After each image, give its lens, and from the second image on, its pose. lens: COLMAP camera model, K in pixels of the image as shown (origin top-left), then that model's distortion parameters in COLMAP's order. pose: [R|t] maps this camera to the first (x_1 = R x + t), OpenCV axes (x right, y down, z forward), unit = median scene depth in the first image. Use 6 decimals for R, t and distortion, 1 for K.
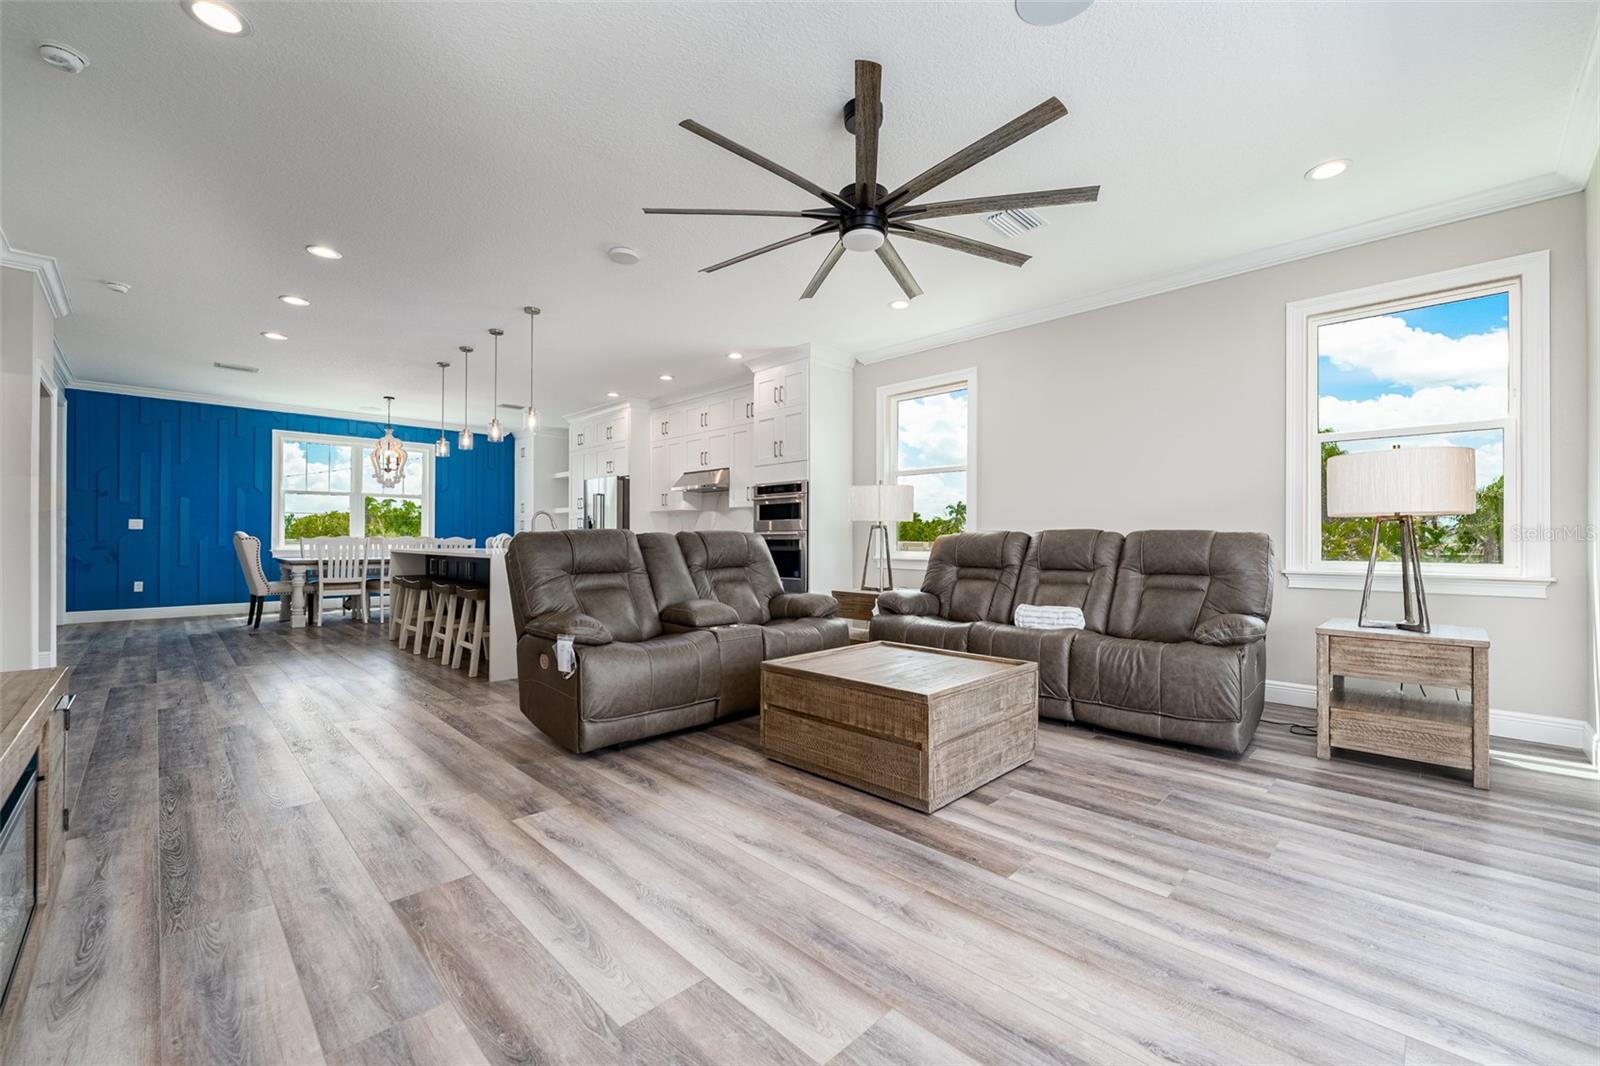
lens RADIAL K [[657.8, 0, 786.9], [0, 657.8, 533.6], [0, 0, 1]] dist [-0.000729, 0.000428]
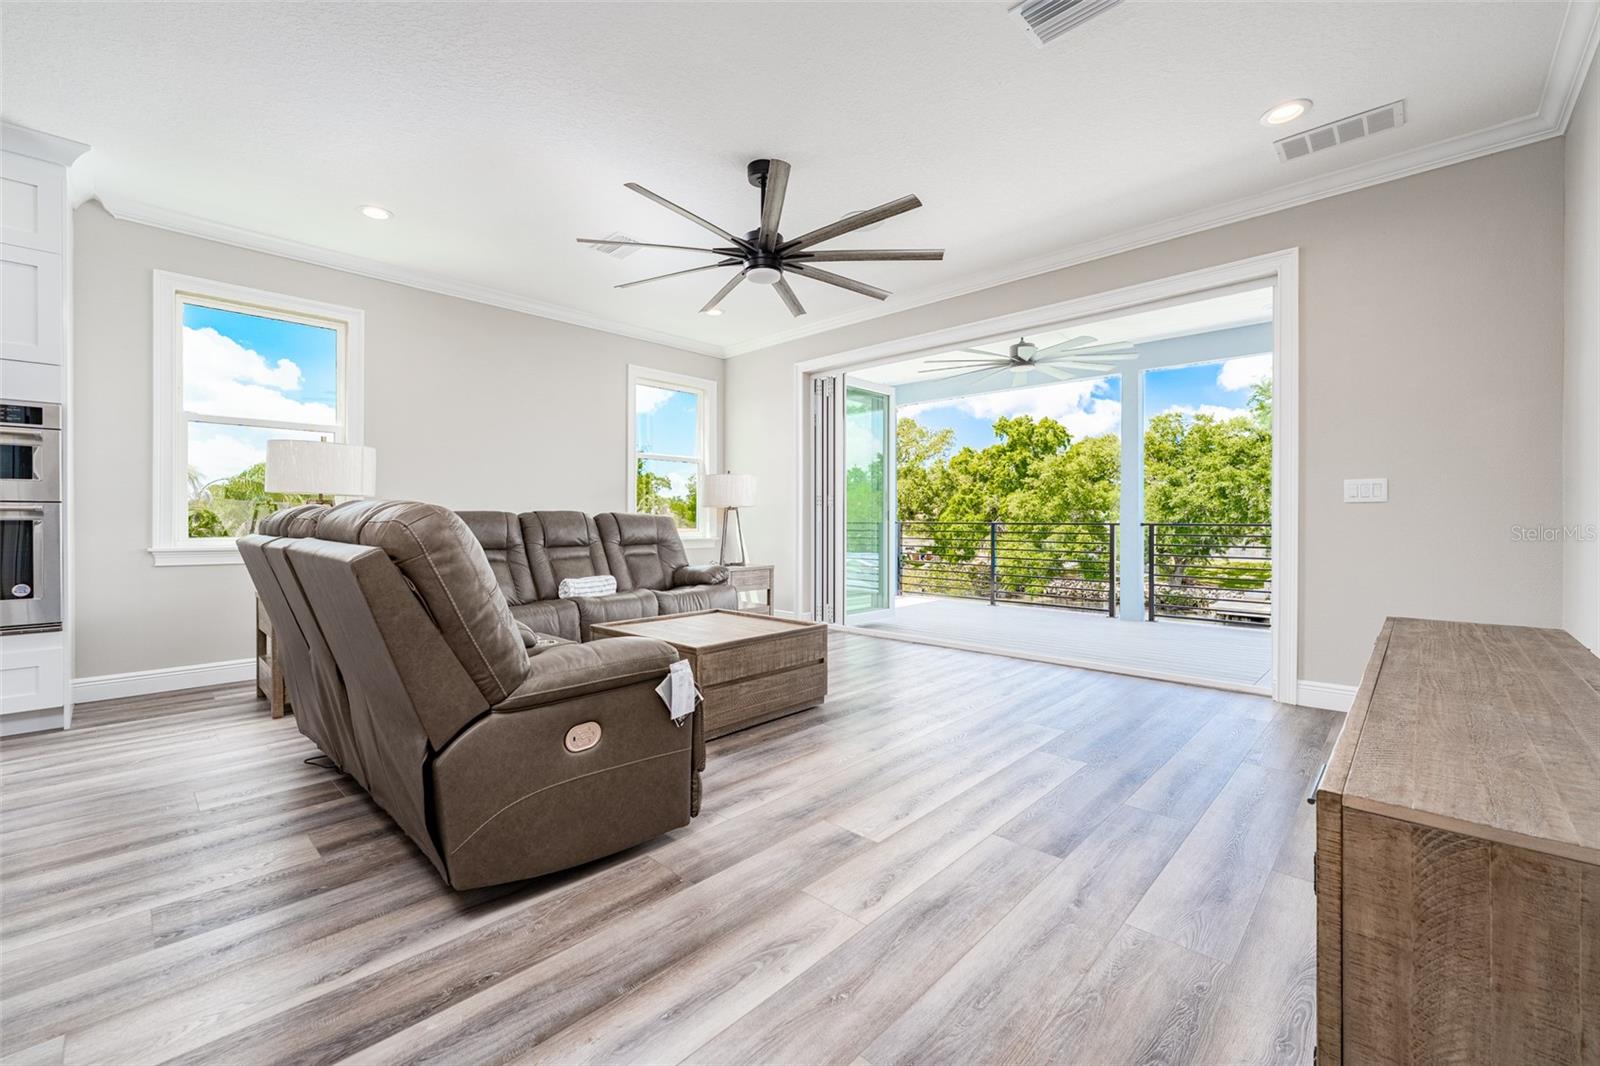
lens RADIAL K [[657.8, 0, 775.2], [0, 657.8, 518.6], [0, 0, 1]] dist [-0.000729, 0.000428]
pose [[-0.023545, -0.004174, 0.999714, -1.210098], [-0.011505, 0.999926, 0.003904, -0.000947], [-0.999657, -0.011410, -0.023591, 1.087065]]
